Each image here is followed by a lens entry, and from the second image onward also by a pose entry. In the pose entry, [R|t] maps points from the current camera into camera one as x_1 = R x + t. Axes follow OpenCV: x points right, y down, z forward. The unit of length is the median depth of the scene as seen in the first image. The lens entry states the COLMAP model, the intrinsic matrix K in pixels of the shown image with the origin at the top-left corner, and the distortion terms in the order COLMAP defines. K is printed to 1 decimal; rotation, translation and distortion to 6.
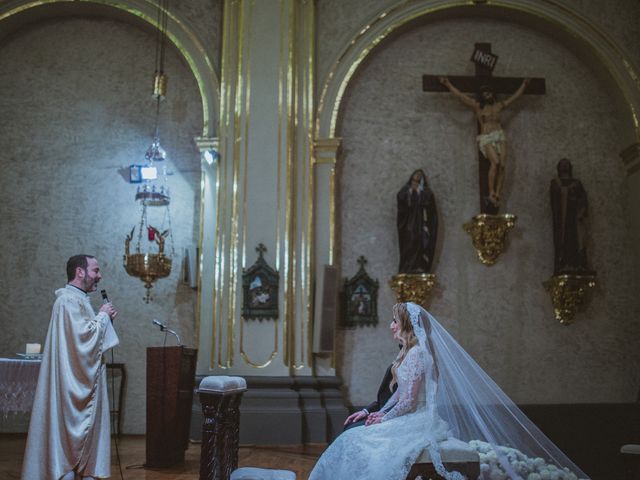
lens RADIAL K [[692.7, 0, 320.0], [0, 692.7, 240.0], [0, 0, 1]] dist [-0.038188, 0.043828]
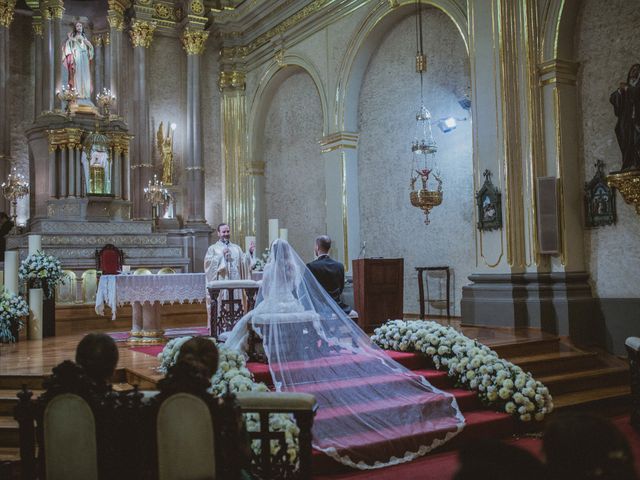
lens RADIAL K [[692.7, 0, 320.0], [0, 692.7, 240.0], [0, 0, 1]] dist [-0.038188, 0.043828]
pose [[0.520926, -0.058960, -0.851563, 0.748446], [0.190901, 0.980391, 0.048900, 0.010279], [0.831982, -0.188037, 0.521966, 0.069014]]
